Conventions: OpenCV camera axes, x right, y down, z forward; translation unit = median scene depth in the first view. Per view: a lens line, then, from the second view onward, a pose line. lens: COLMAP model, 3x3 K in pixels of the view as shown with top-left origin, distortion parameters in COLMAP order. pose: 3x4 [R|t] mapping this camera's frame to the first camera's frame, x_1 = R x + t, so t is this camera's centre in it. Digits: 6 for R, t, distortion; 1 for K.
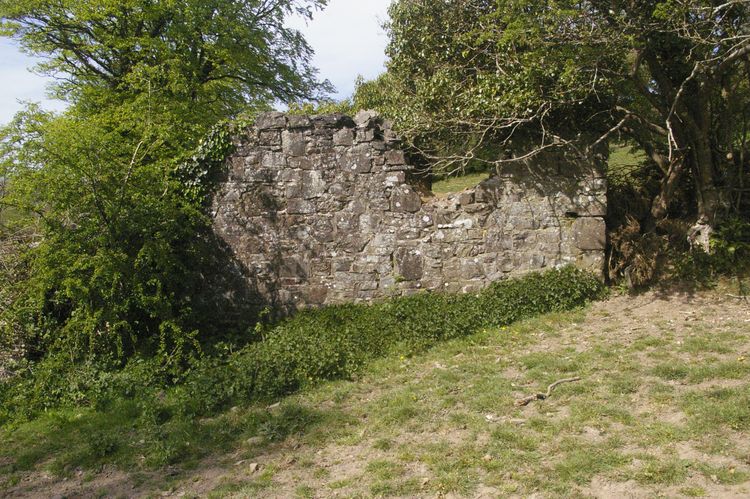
lens RADIAL K [[663.0, 0, 375.4], [0, 663.0, 253.2], [0, 0, 1]] dist [-0.070454, 0.020786]
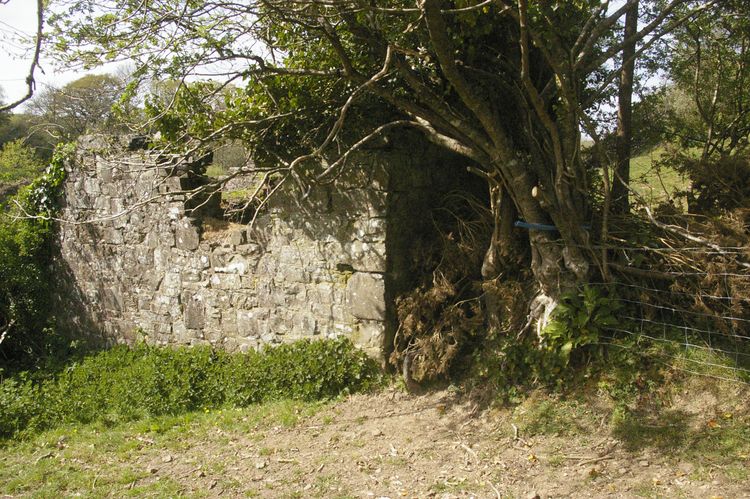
lens RADIAL K [[663.0, 0, 374.9], [0, 663.0, 247.9], [0, 0, 1]] dist [-0.070454, 0.020786]
pose [[0.858051, 0.056507, -0.510446, 0.683975], [-0.018440, 0.996677, 0.079336, -0.135893], [0.513233, -0.058661, 0.856242, 0.400488]]
